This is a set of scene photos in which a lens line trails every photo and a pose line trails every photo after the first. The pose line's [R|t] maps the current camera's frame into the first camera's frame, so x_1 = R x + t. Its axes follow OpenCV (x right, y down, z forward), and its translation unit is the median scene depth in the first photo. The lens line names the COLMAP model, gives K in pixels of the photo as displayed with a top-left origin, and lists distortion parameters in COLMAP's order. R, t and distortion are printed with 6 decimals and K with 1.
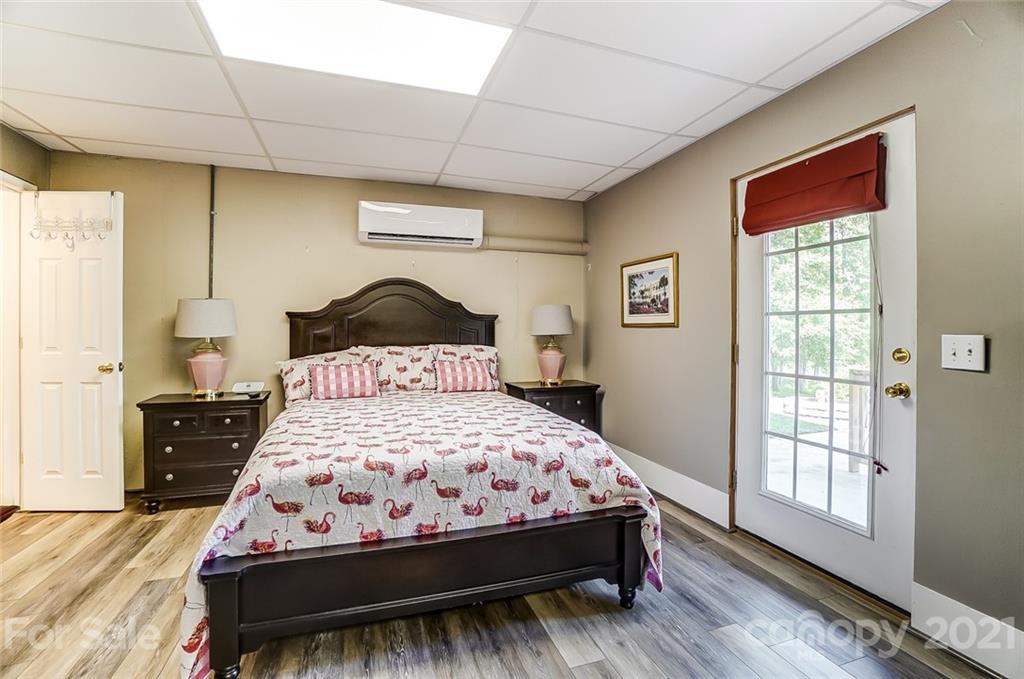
lens RADIAL K [[455.7, 0, 507.6], [0, 455.7, 333.8], [0, 0, 1]] dist [-0.039420, 0.000778]
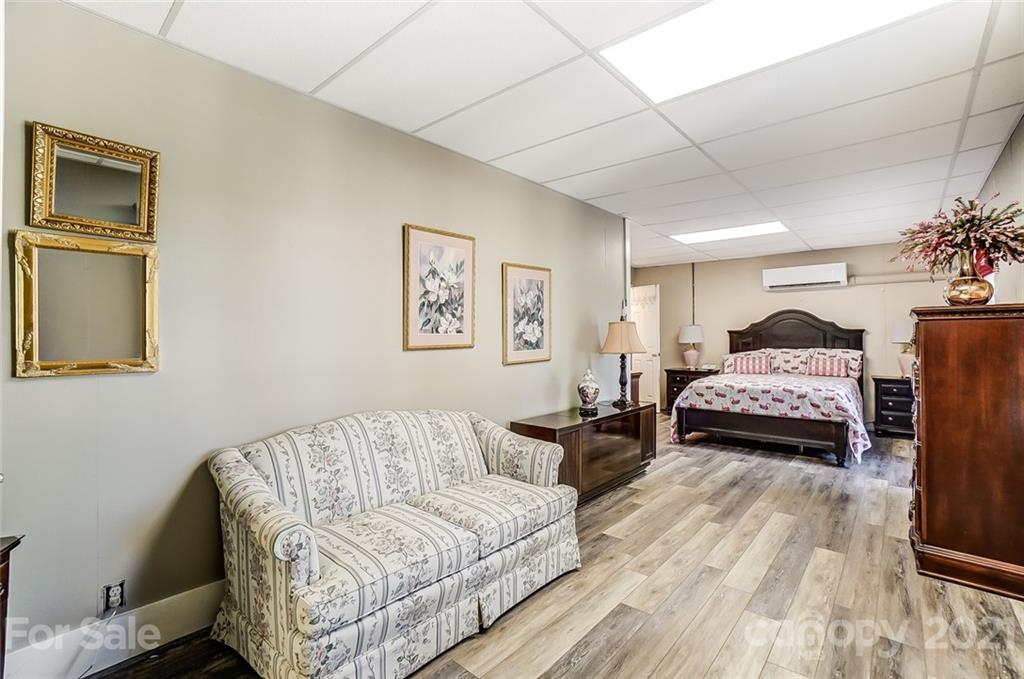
lens RADIAL K [[455.7, 0, 507.6], [0, 455.7, 333.8], [0, 0, 1]] dist [-0.039420, 0.000778]
pose [[0.500895, -0.011627, -0.865430, 0.758415], [-0.004006, 0.999868, -0.015751, 0.001678], [0.865499, 0.011356, 0.500782, -0.850251]]
